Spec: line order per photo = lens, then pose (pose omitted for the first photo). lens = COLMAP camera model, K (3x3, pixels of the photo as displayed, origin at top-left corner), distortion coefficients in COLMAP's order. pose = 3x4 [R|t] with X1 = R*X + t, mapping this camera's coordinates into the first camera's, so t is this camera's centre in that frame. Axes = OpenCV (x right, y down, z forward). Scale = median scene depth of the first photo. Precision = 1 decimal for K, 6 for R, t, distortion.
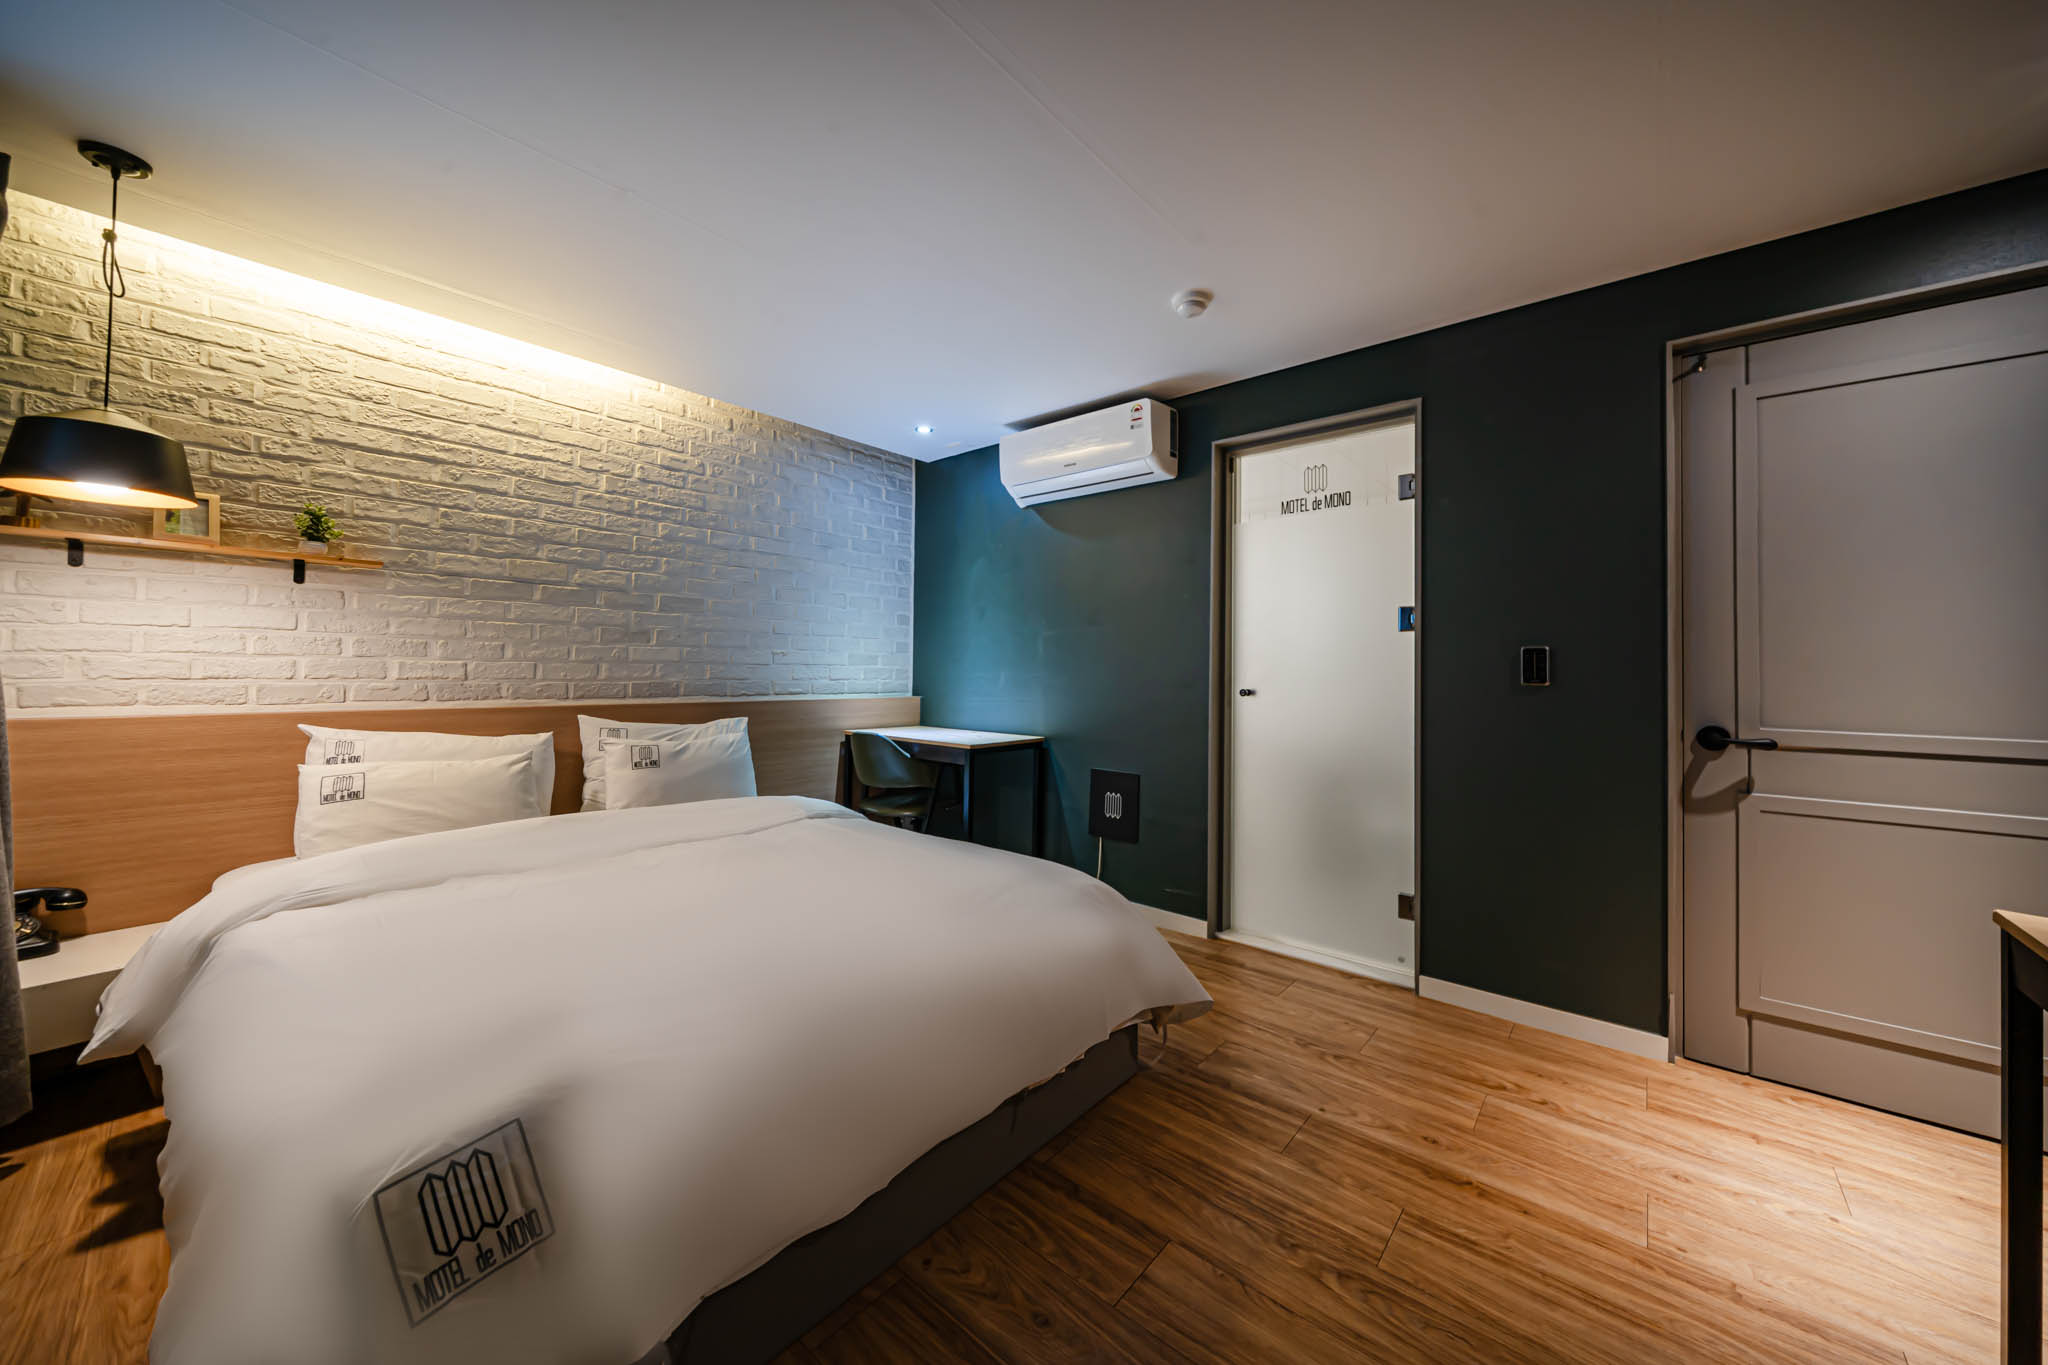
lens RADIAL K [[710.3, 0, 1053.3], [0, 710.3, 653.1], [0, 0, 1]] dist [-0.006618, 0.000128]
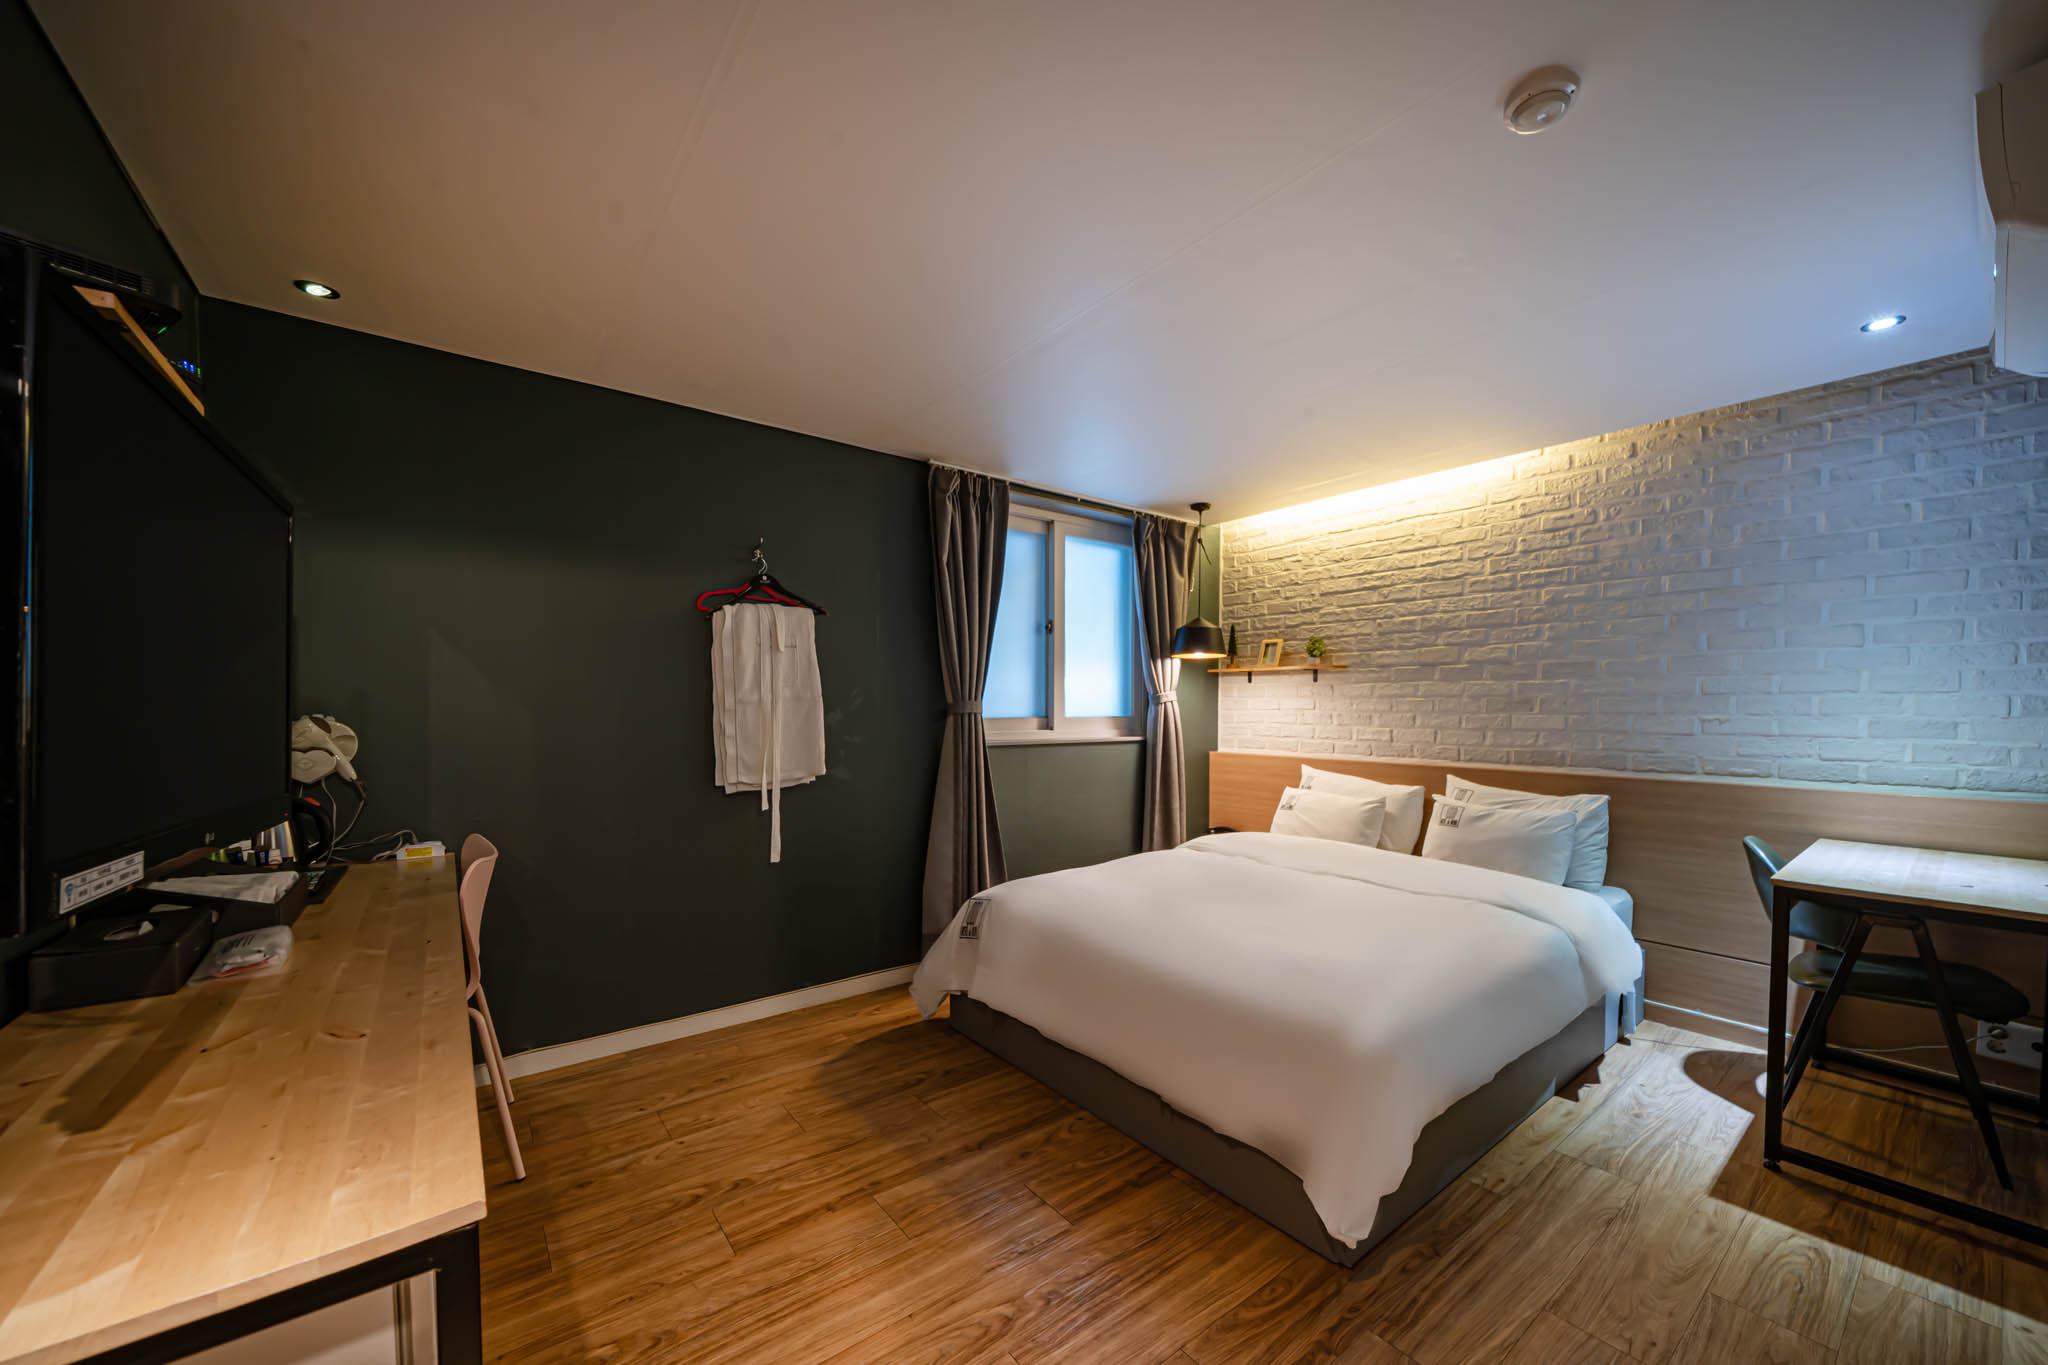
lens RADIAL K [[764.1, 0, 1049.7], [0, 764.1, 724.2], [0, 0, 1]] dist [-0.002791, -0.000048]
pose [[-0.199609, 0.008501, -0.979839, 0.727409], [0.016166, 0.999855, 0.005381, -0.014641], [0.979742, -0.014766, -0.199718, 0.623471]]
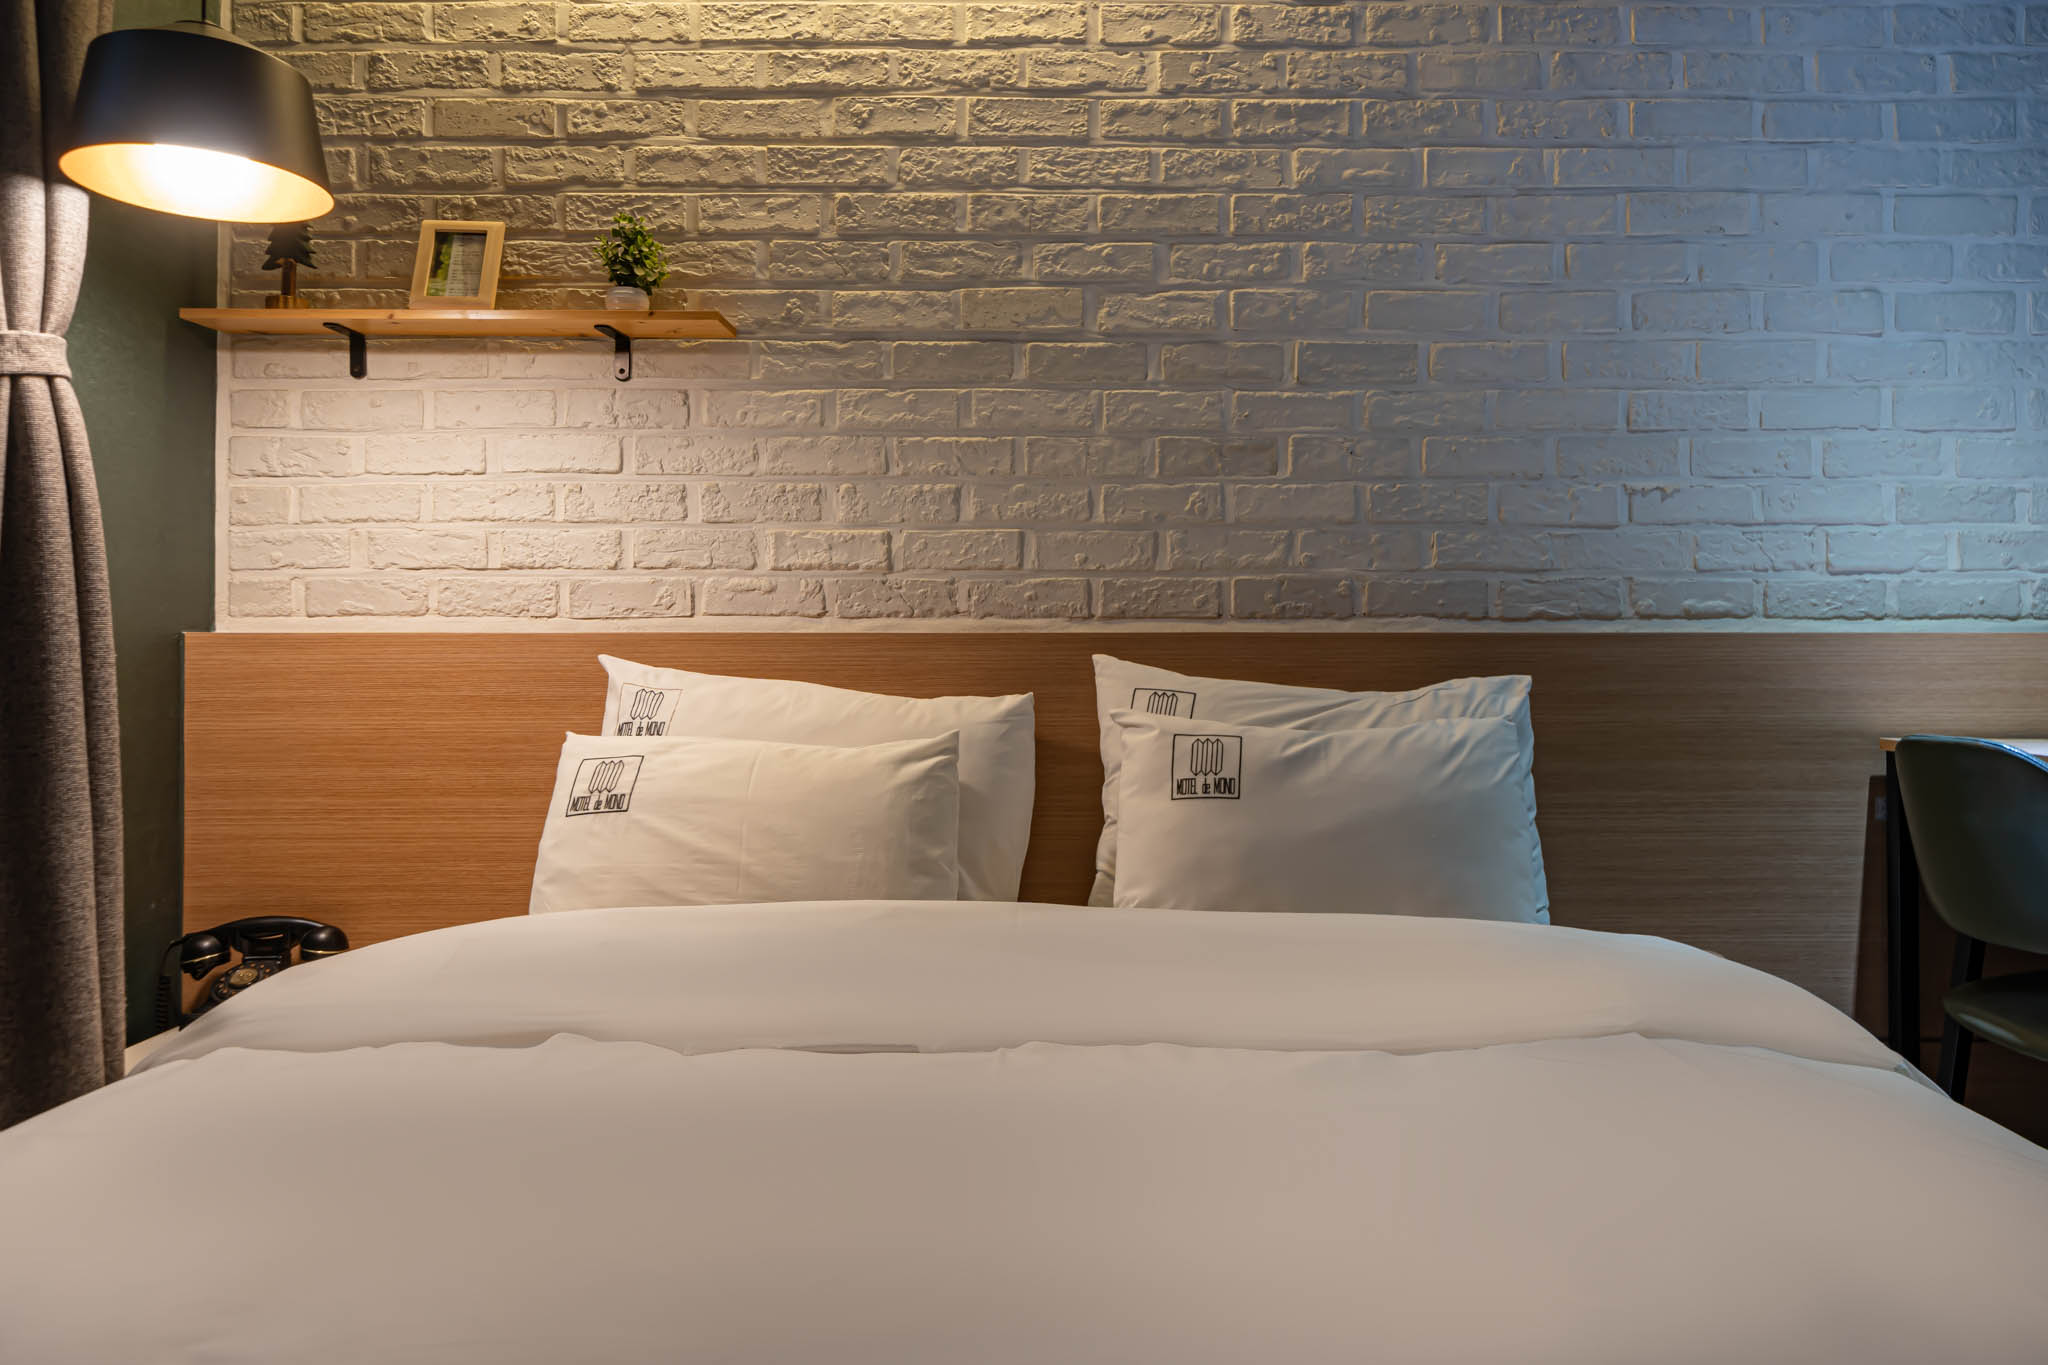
lens RADIAL K [[1425.9, 0, 1072.6], [0, 1425.9, 624.1], [0, 0, 1]] dist [0.000184, 0.003254]
pose [[0.637922, -0.029683, -0.769529, -0.070758], [0.027864, 0.999492, -0.015456, 0.084707], [0.769597, -0.011582, 0.638425, 0.500745]]
